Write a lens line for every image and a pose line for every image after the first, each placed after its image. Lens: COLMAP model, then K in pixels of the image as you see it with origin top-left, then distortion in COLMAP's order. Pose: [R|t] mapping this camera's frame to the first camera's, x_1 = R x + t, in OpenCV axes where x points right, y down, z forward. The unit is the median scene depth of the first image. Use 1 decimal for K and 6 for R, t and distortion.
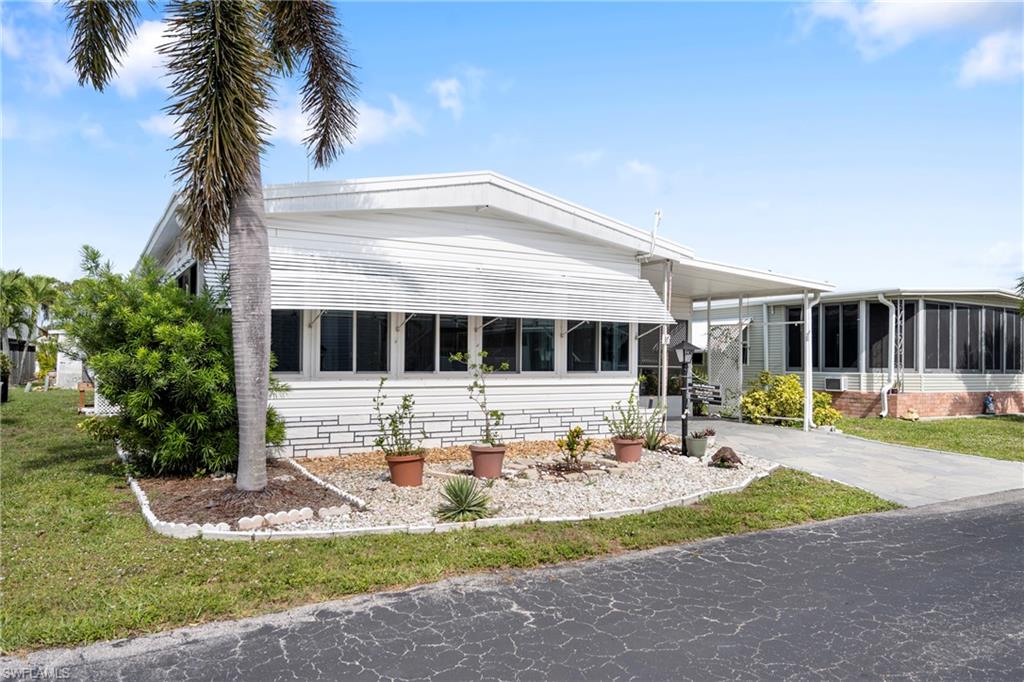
lens RADIAL K [[717.8, 0, 488.1], [0, 717.8, 353.4], [0, 0, 1]] dist [-0.003349, 0.002071]
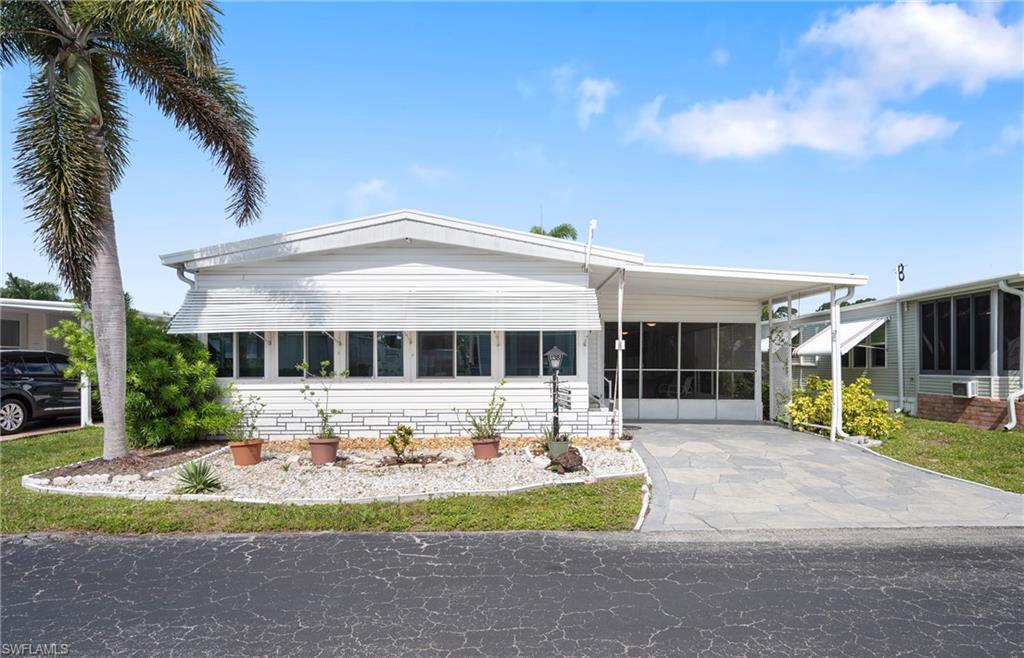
lens RADIAL K [[578.4, 0, 534.5], [0, 578.4, 366.4], [0, 0, 1]] dist [0.000061, -0.000237]
pose [[0.876012, -0.009922, -0.482187, 0.627818], [0.015300, 0.999857, 0.007221, 0.003984], [0.482046, -0.013703, 0.876039, 0.244293]]
